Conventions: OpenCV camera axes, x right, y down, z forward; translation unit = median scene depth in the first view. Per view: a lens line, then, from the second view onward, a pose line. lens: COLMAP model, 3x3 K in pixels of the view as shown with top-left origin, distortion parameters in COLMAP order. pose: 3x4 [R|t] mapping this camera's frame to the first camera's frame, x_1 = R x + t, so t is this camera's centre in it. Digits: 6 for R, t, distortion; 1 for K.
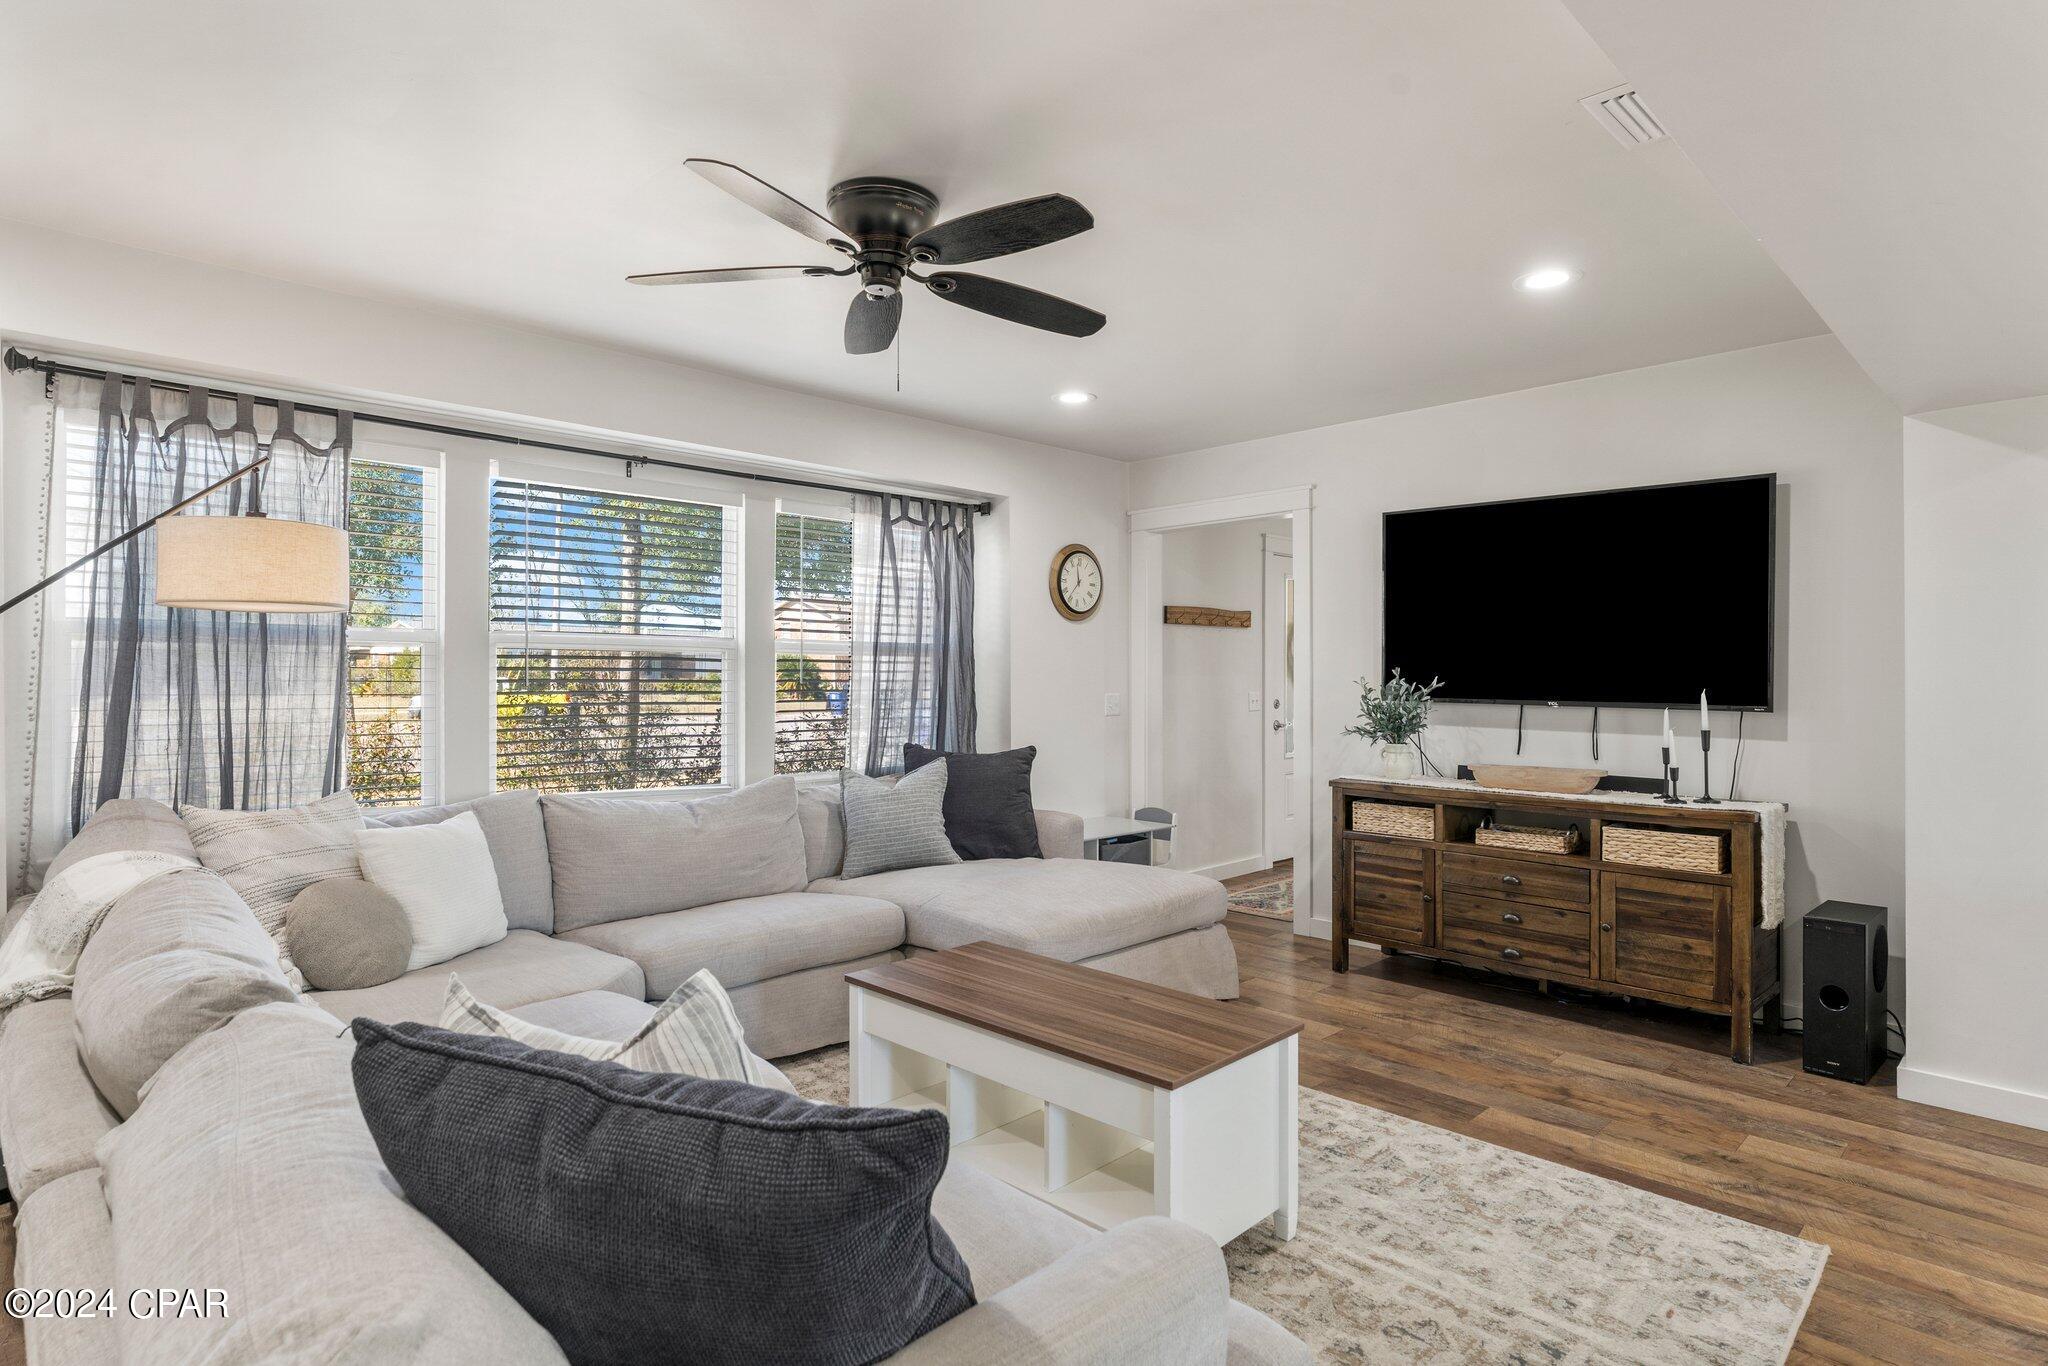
lens RADIAL K [[1069.3, 0, 1024.0], [0, 1069.3, 683.0], [0, 0, 1]] dist [-0.001384, -0.000572]
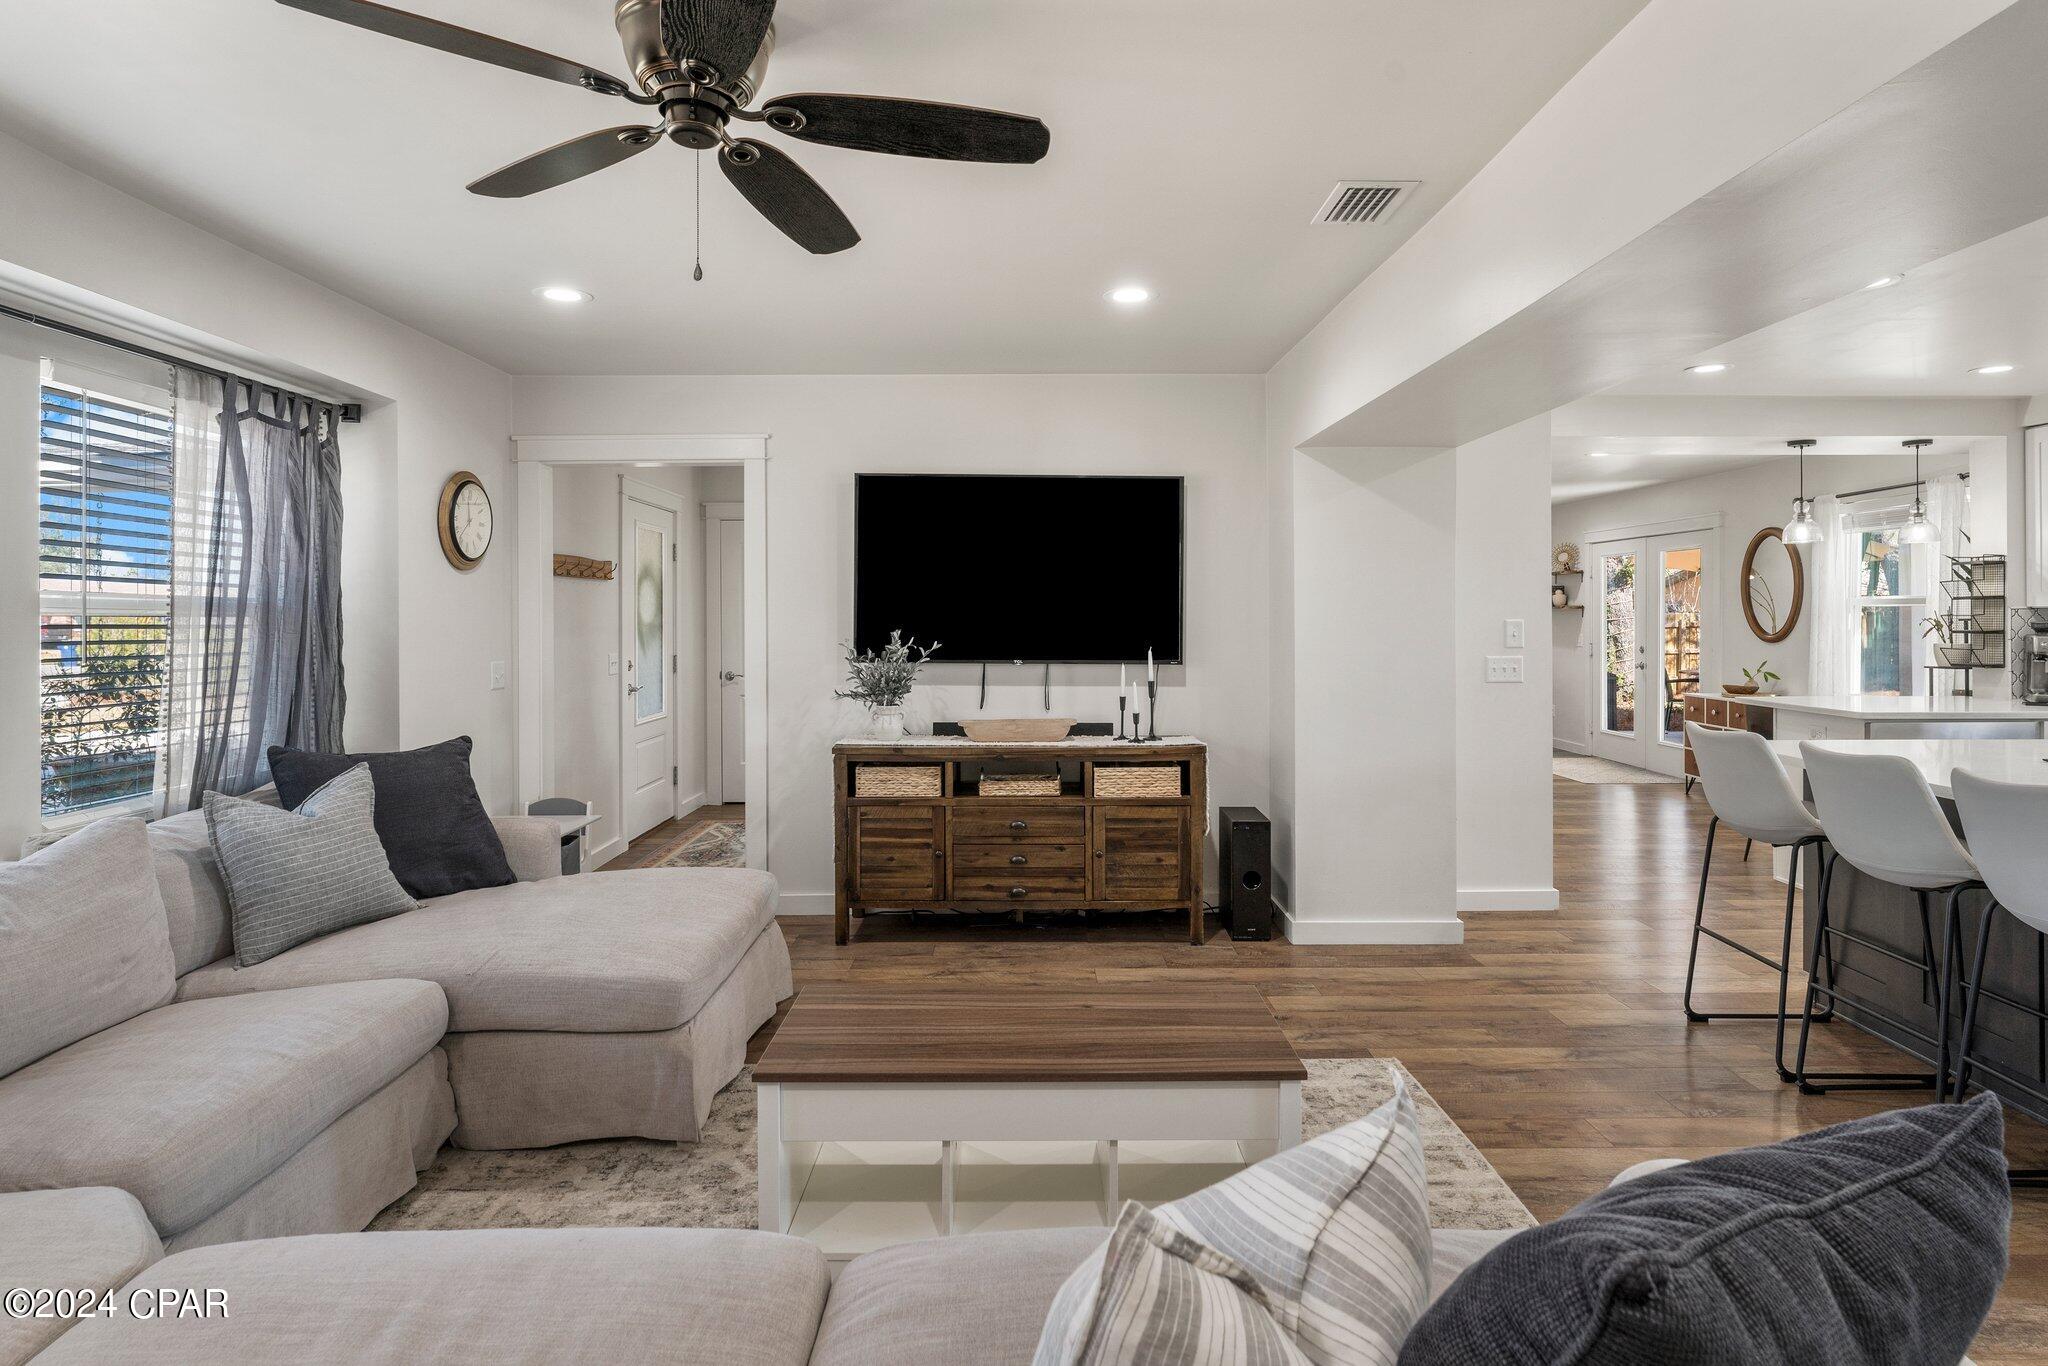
lens RADIAL K [[1108.2, 0, 1026.0], [0, 1108.2, 623.7], [0, 0, 1]] dist [-0.003864, -0.000746]
pose [[0.692945, -0.006572, 0.720960, -0.353556], [0.009615, 0.999954, -0.000126, -0.021296], [-0.720926, 0.007019, 0.692976, 0.206572]]
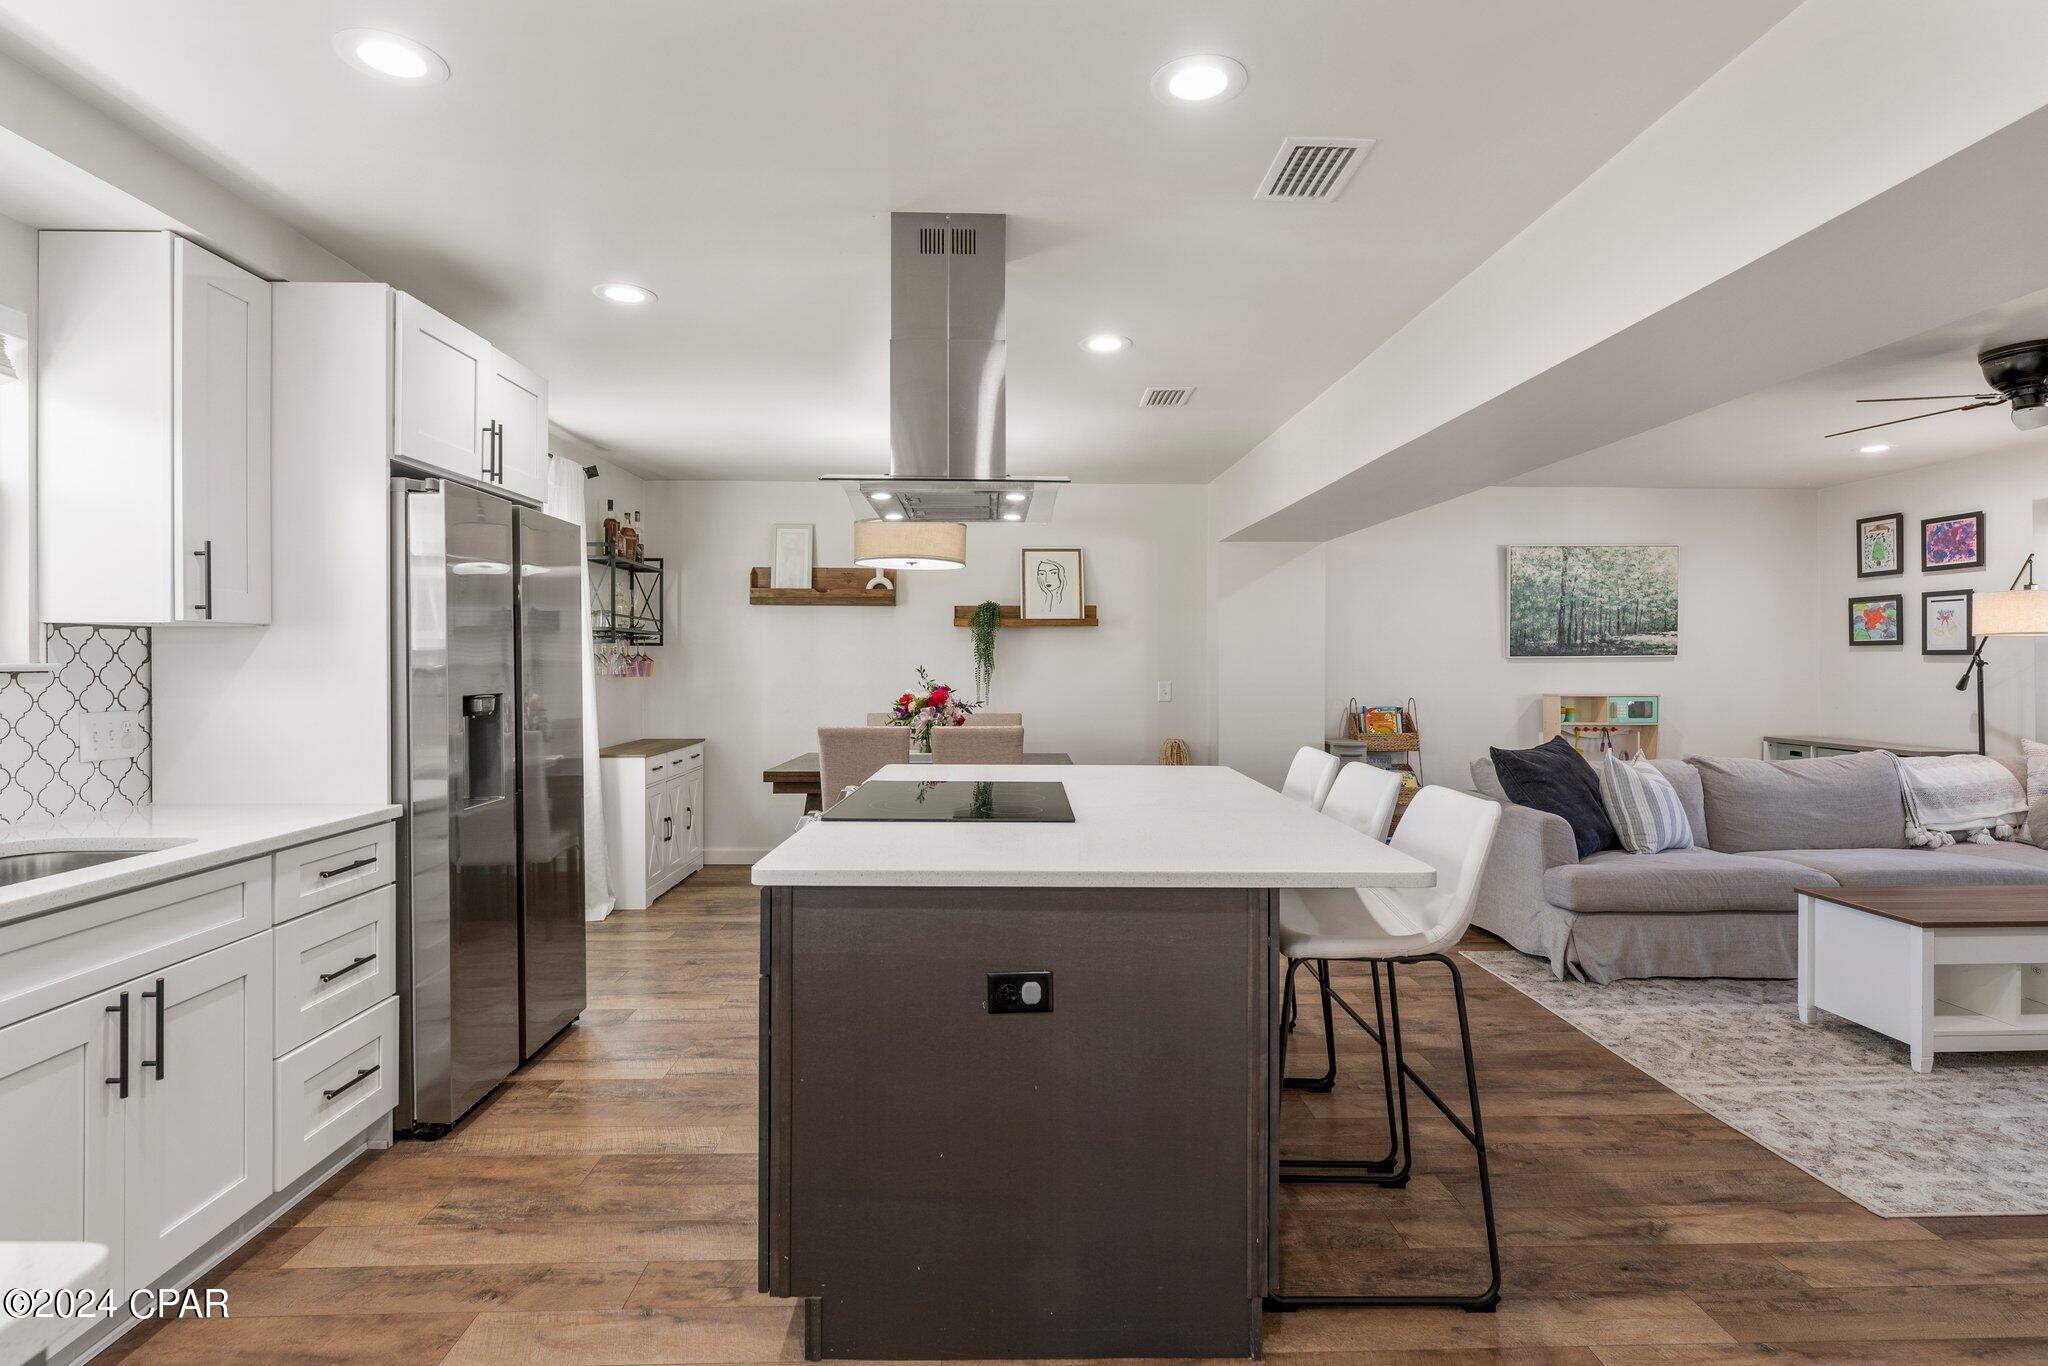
lens RADIAL K [[998.5, 0, 1033.1], [0, 998.5, 657.4], [0, 0, 1]] dist [-0.003412, 0.000768]
pose [[-0.673119, -0.007327, -0.739498, 1.211341], [-0.010146, 0.999948, -0.000673, -0.009469], [0.739465, 0.007050, -0.673158, 0.611554]]
